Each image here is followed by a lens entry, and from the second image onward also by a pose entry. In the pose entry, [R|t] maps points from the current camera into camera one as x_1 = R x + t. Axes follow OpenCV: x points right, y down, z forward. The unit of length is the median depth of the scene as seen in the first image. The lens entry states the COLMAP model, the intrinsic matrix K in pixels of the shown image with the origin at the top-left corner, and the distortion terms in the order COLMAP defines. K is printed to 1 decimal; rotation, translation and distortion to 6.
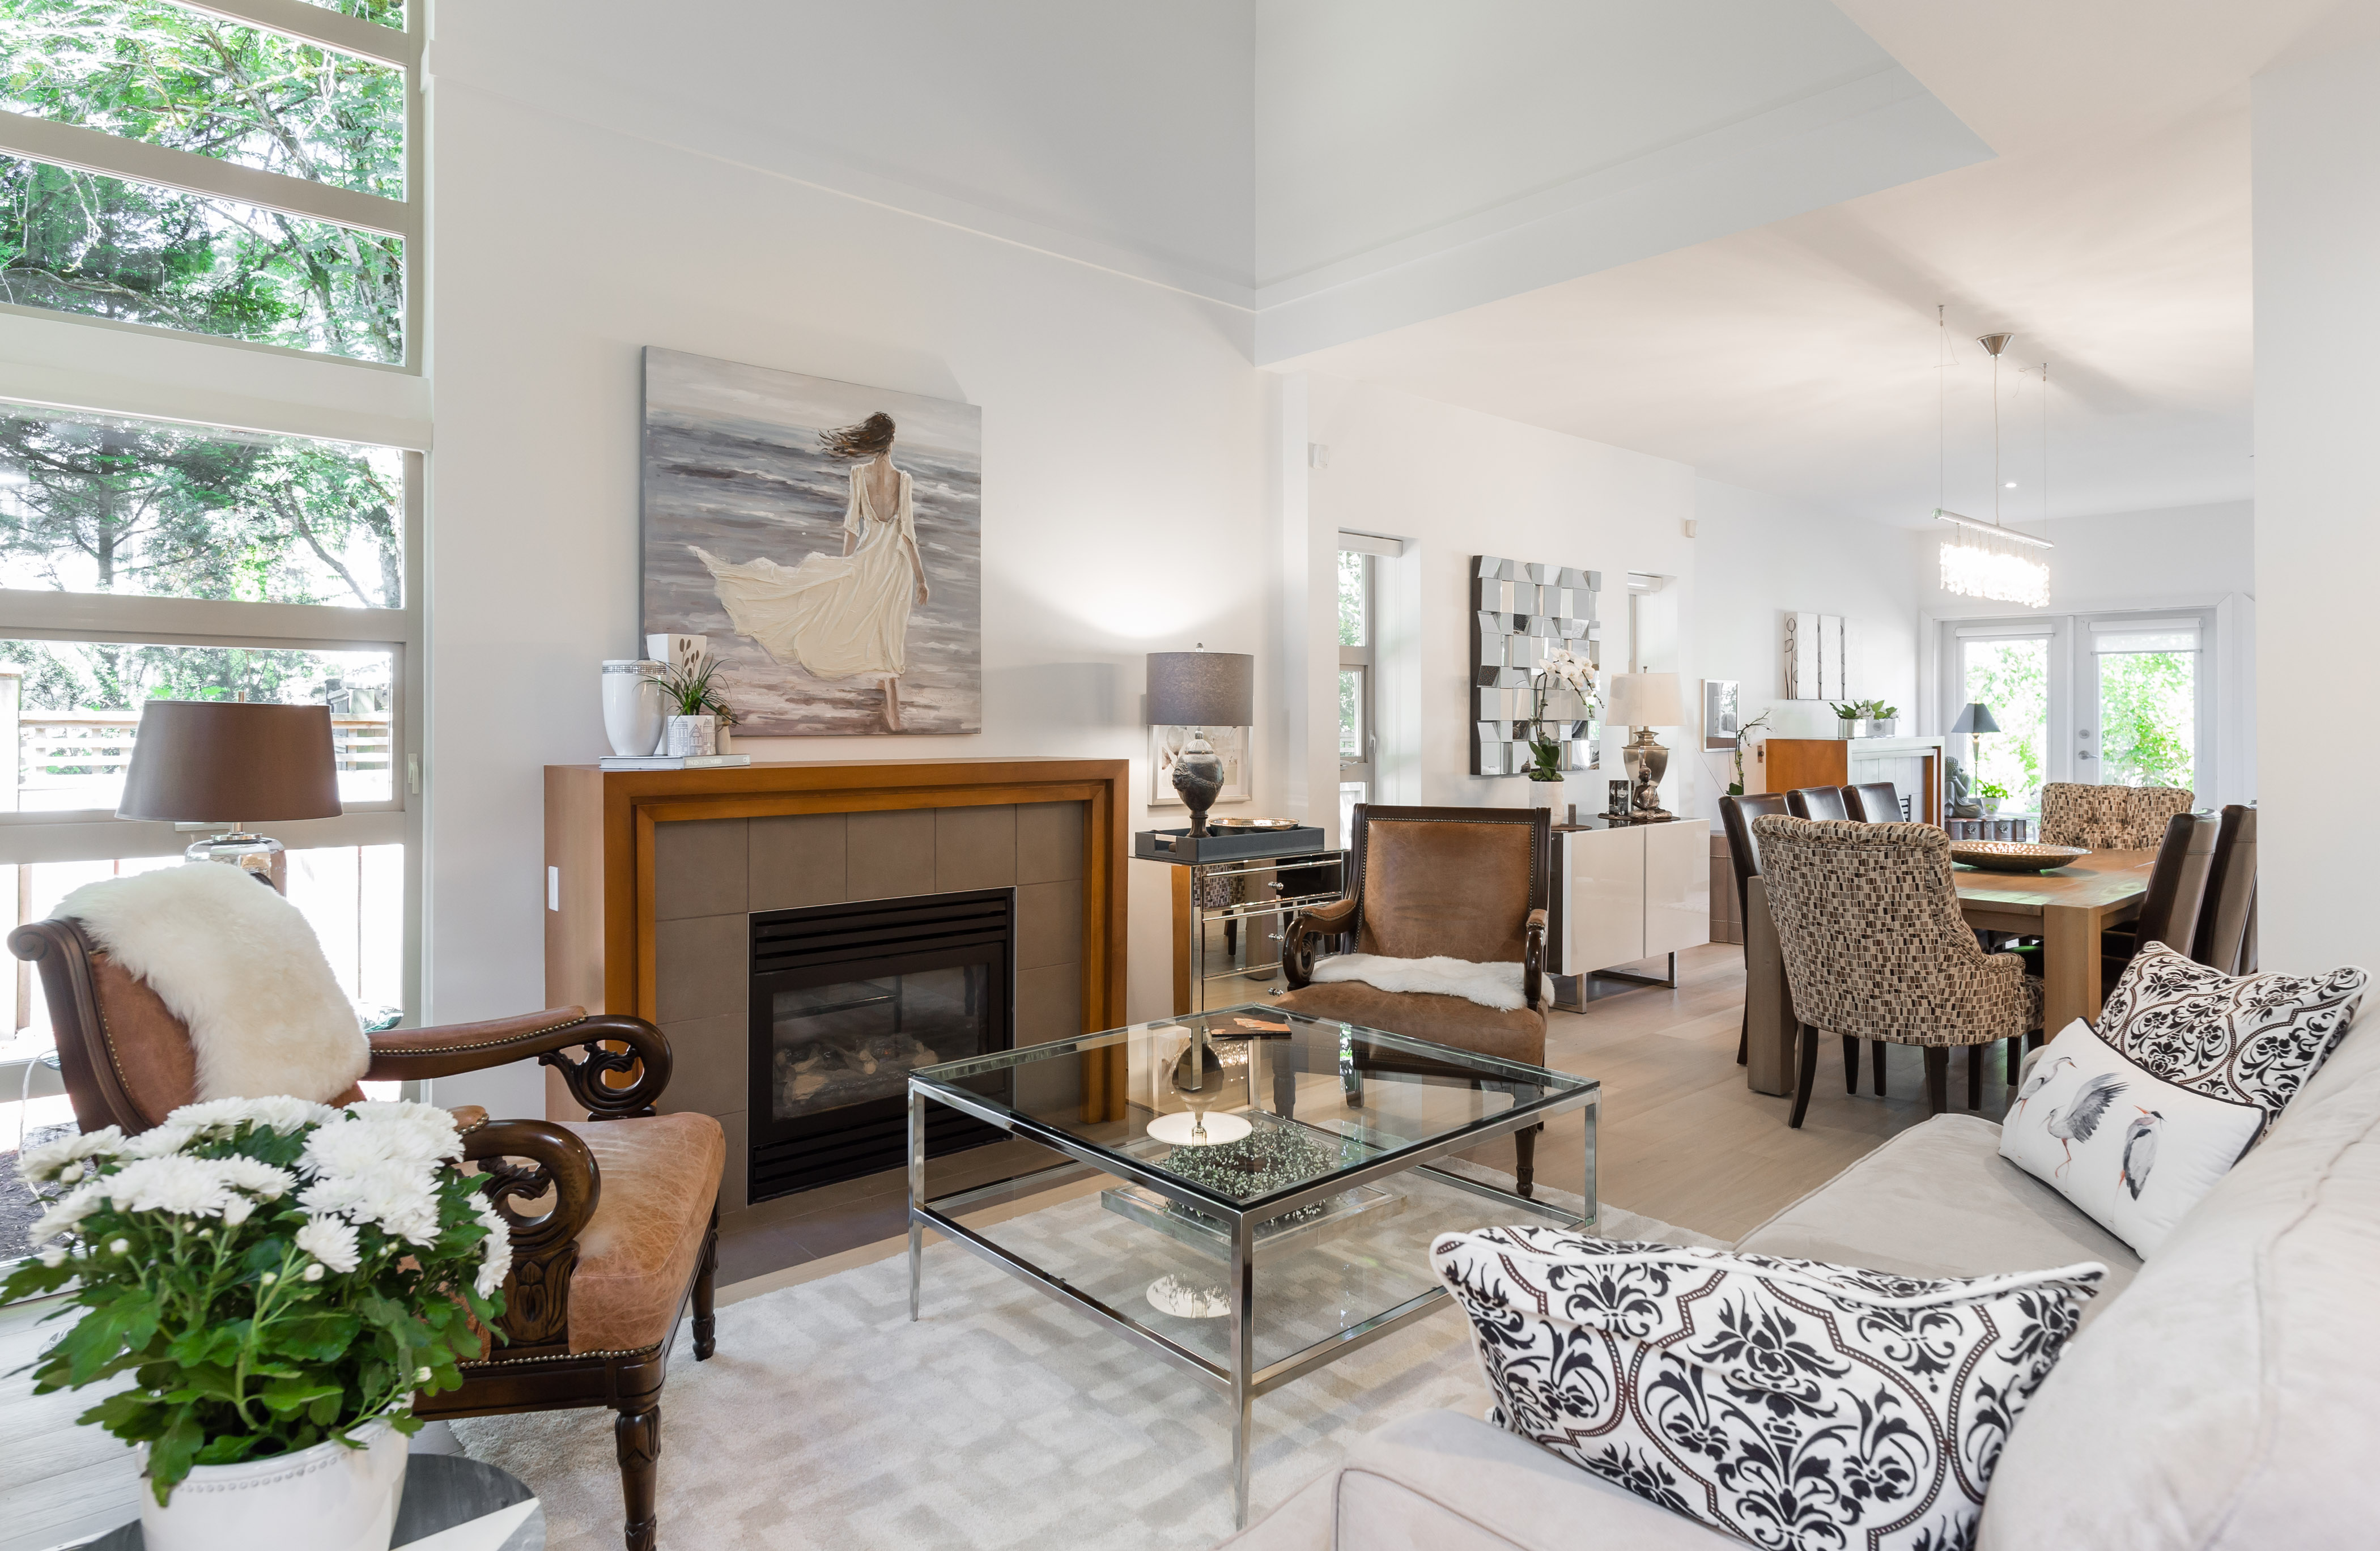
lens RADIAL K [[1295.5, 0, 1202.1], [0, 1295.5, 716.7], [0, 0, 1]] dist [-0.000755, 0.000960]
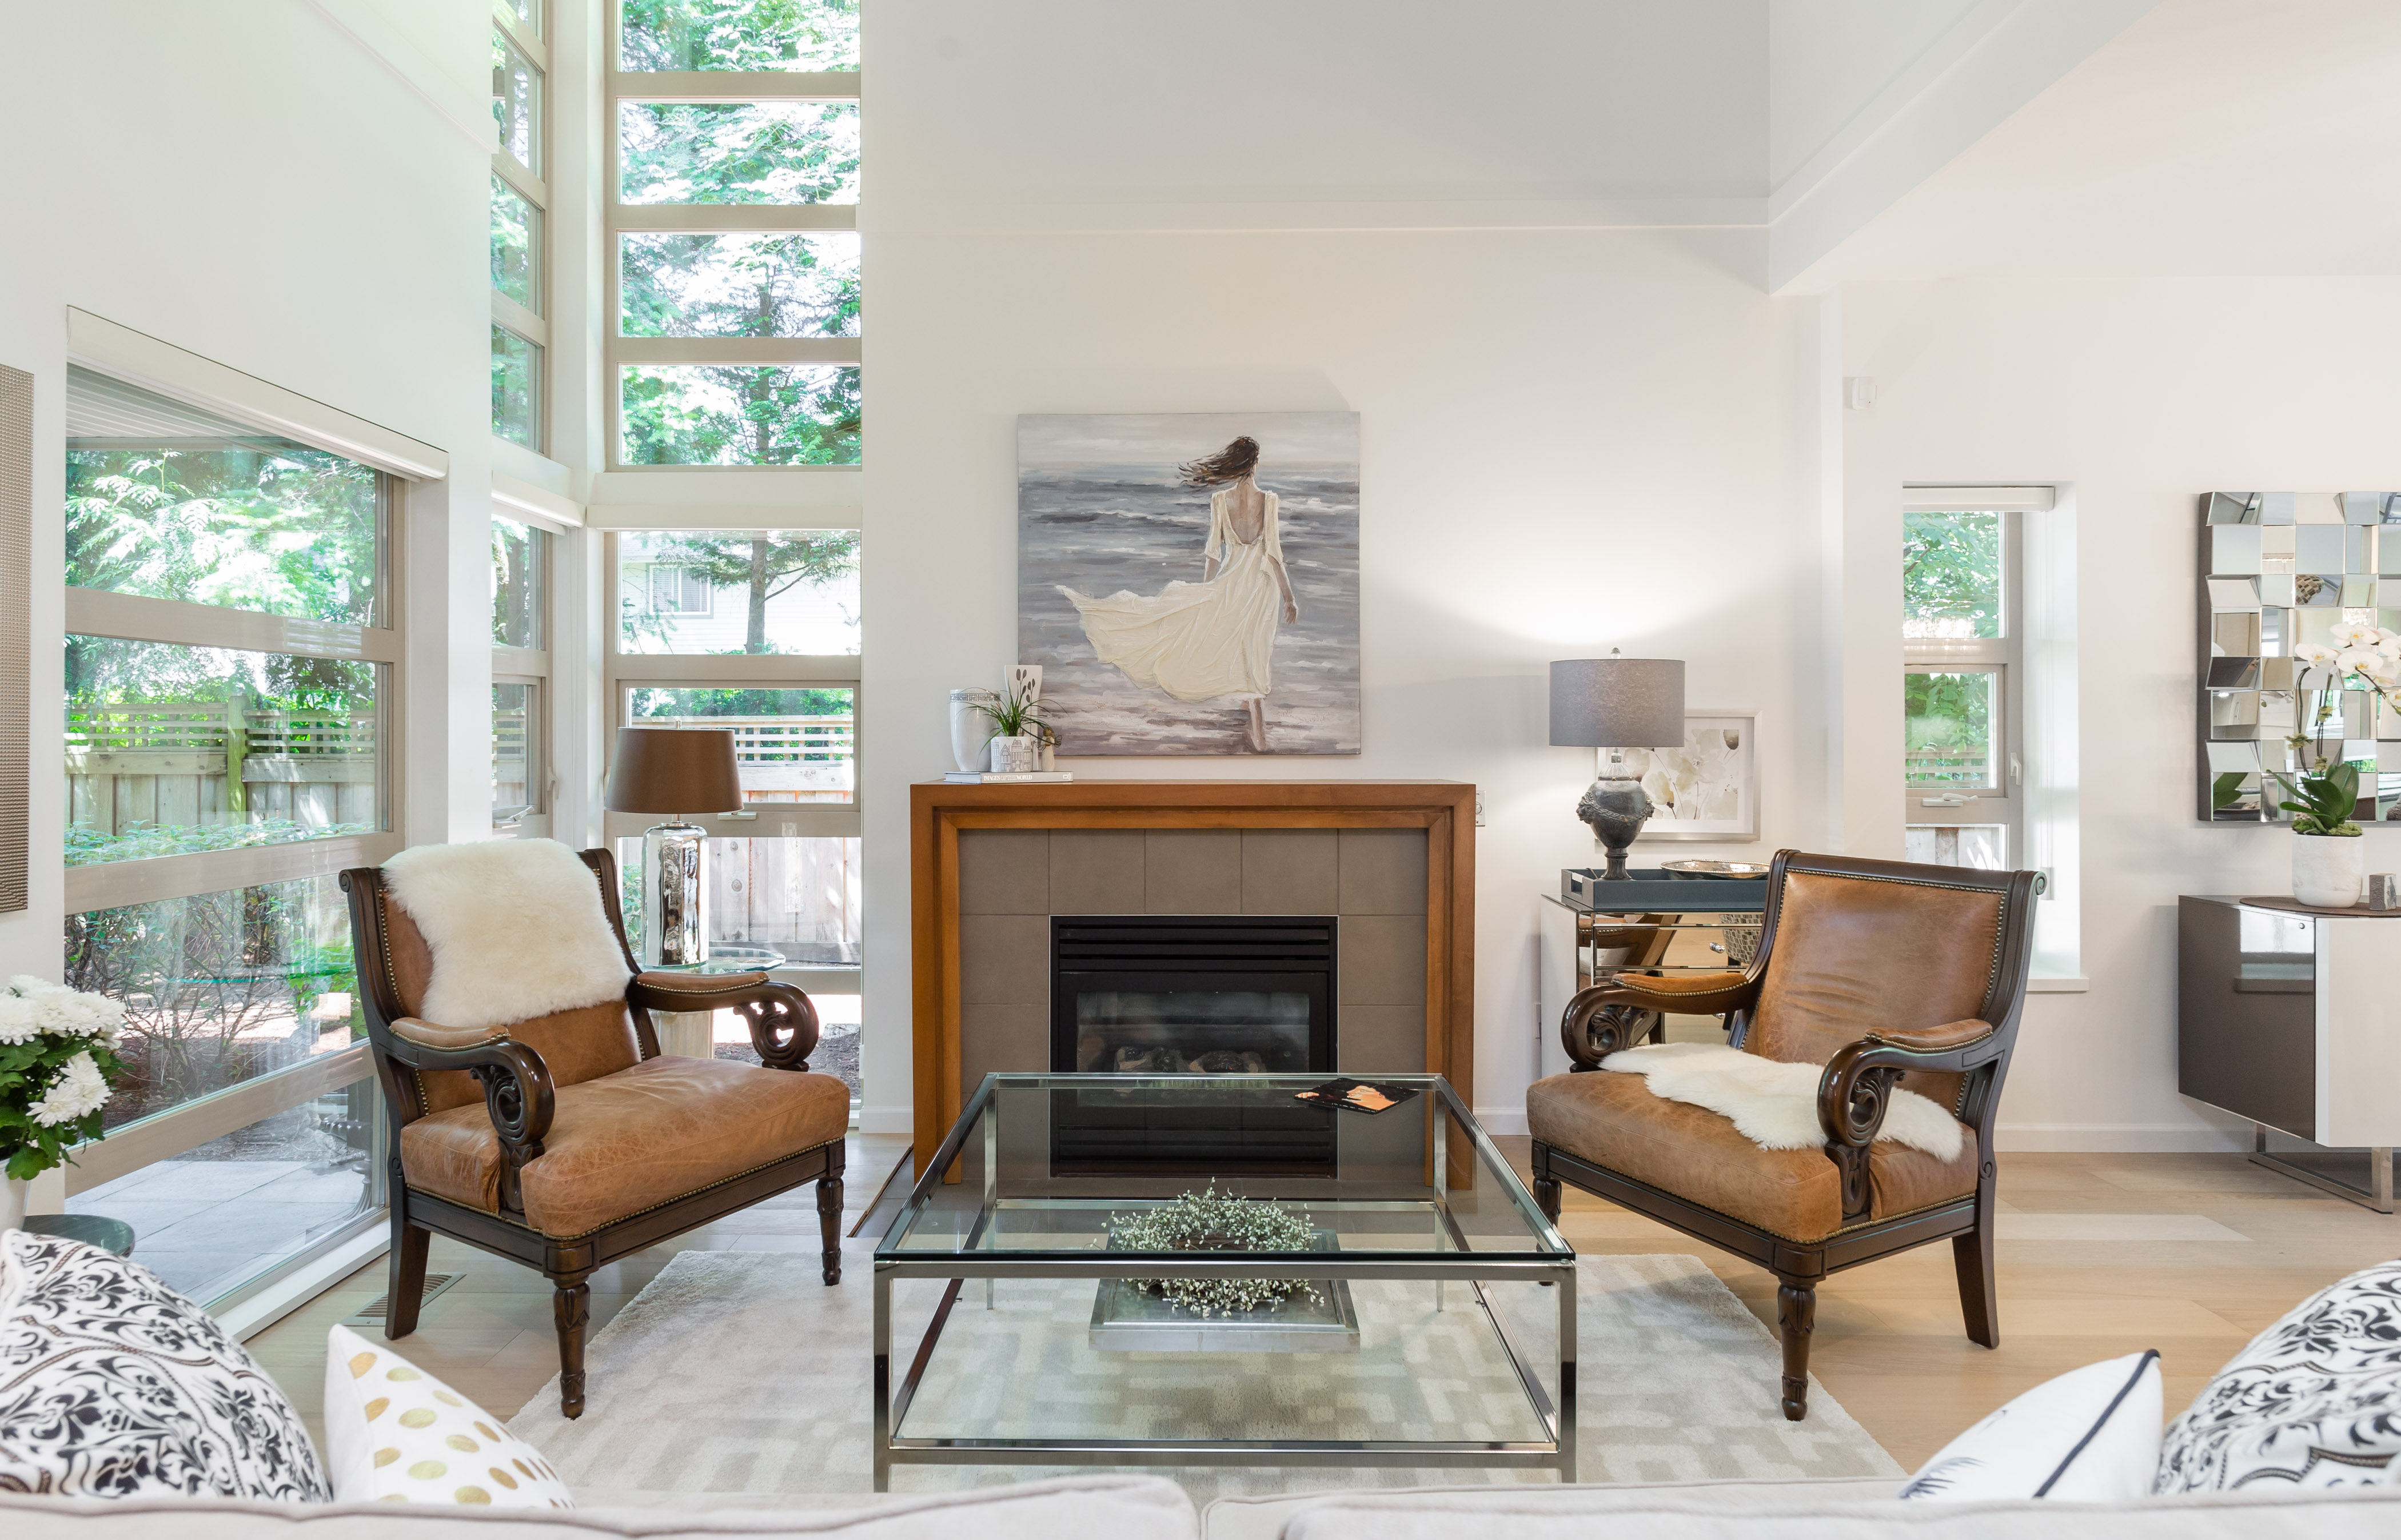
lens RADIAL K [[1311.2, 0, 1193.3], [0, 1311.2, 739.7], [0, 0, 1]] dist [0.002473, -0.000941]
pose [[0.737128, 0.000456, -0.675753, 0.424406], [0.002679, 0.999990, 0.003598, -0.001664], [0.675748, -0.004463, 0.737119, 0.221389]]
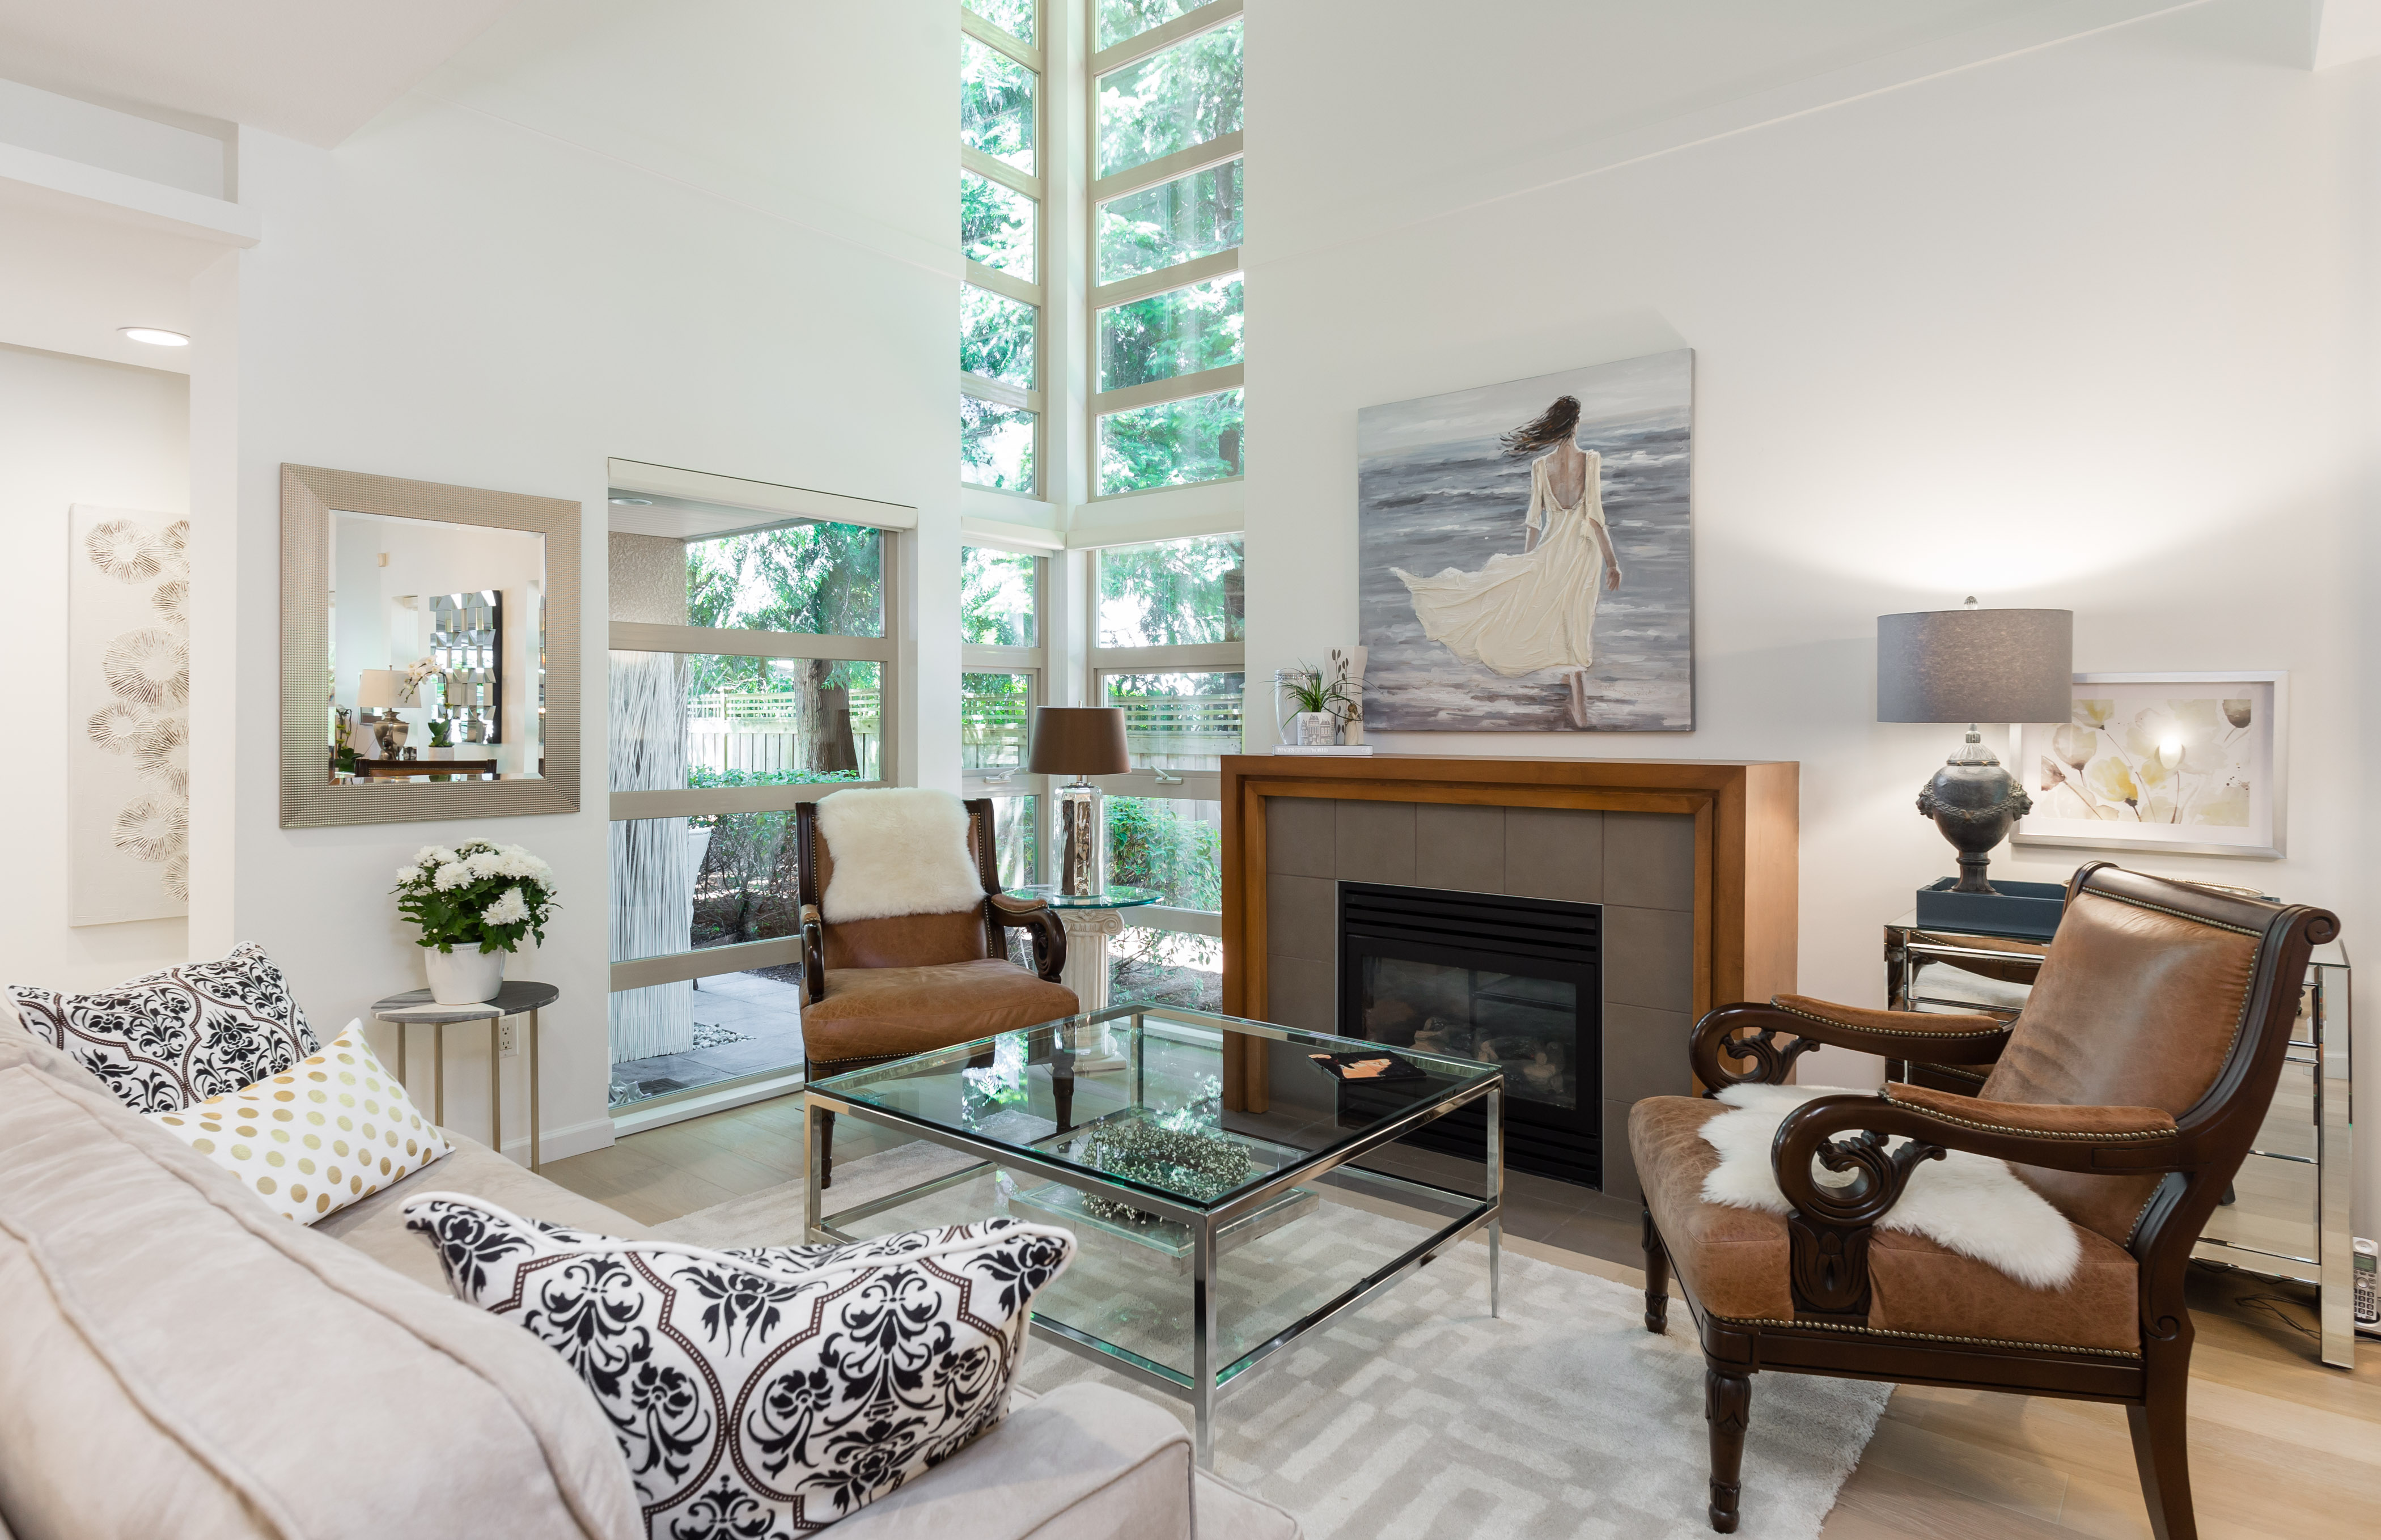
lens RADIAL K [[1300.2, 0, 1160.8], [0, 1300.2, 730.1], [0, 0, 1]] dist [0.000789, -0.000302]
pose [[0.143518, 0.005034, -0.989635, 0.679741], [0.002222, 0.999983, 0.005409, 0.007332], [0.989645, -0.002975, 0.143505, 0.575718]]
